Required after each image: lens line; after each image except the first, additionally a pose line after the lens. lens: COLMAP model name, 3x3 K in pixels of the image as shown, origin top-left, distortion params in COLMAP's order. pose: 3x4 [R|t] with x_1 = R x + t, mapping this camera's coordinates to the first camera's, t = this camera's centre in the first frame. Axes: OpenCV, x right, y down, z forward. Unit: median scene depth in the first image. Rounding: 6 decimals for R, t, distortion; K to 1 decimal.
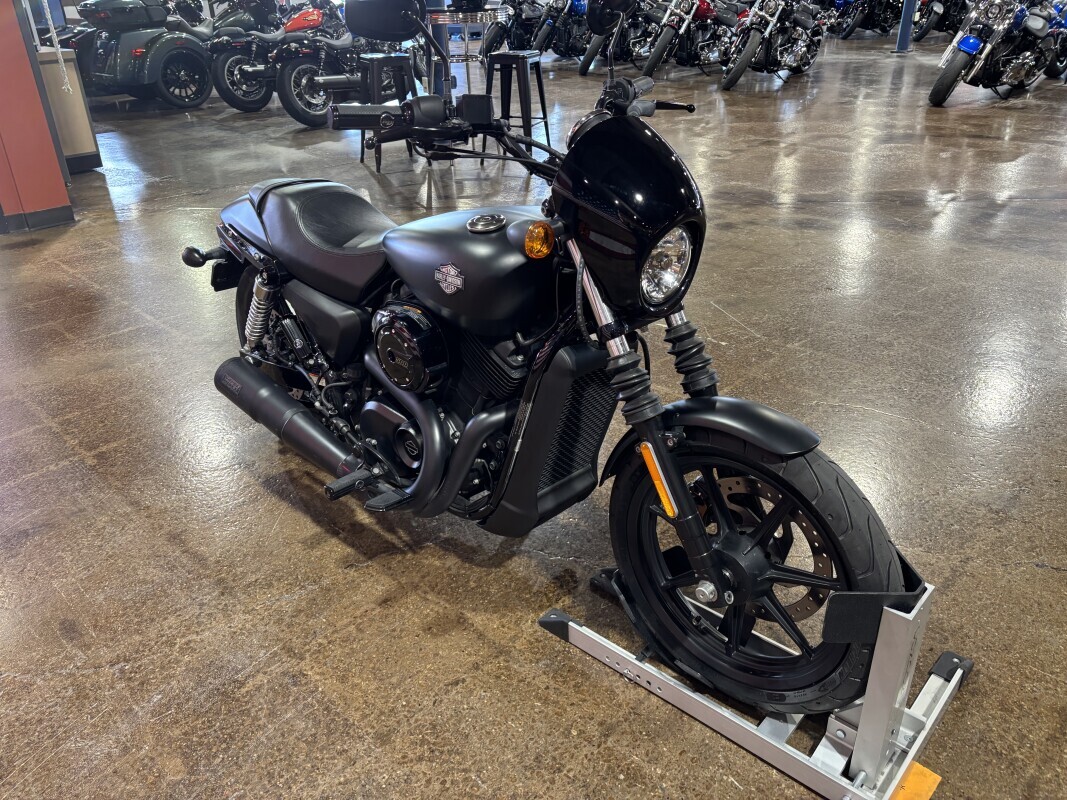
lens RADIAL K [[804.3, 0, 532.2], [0, 804.3, 389.1], [0, 0, 1]] dist [0.016034, -0.002020]
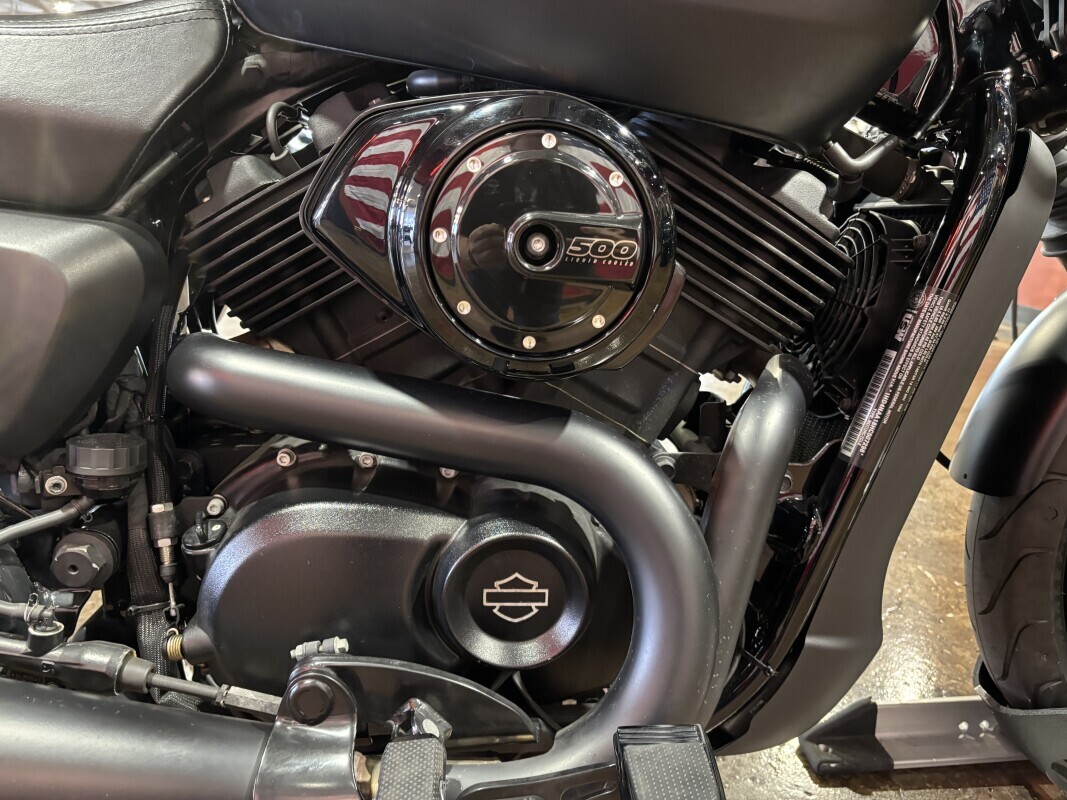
lens RADIAL K [[825.5, 0, 533.5], [0, 825.5, 400.0], [0, 0, 1]] dist [0.004547, -0.011786]
pose [[0.685657, -0.152567, 0.711757, -0.364108], [0.300345, 0.949973, -0.085702, 0.029202], [-0.663075, 0.272535, 0.697178, 0.771757]]
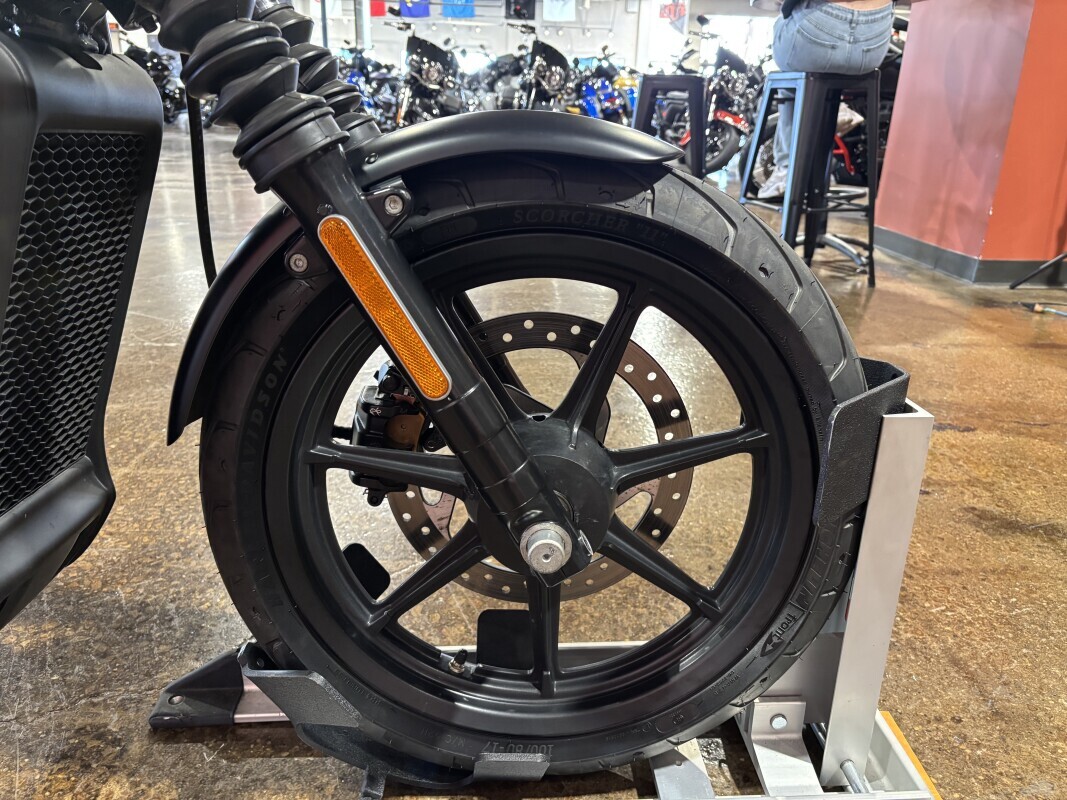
lens RADIAL K [[825.5, 0, 533.5], [0, 825.5, 400.0], [0, 0, 1]] dist [0.004547, -0.011786]
pose [[0.701871, -0.201191, 0.683300, -0.057312], [0.284505, 0.958623, -0.009980, 0.141338], [-0.653019, 0.201407, 0.730070, 0.529836]]
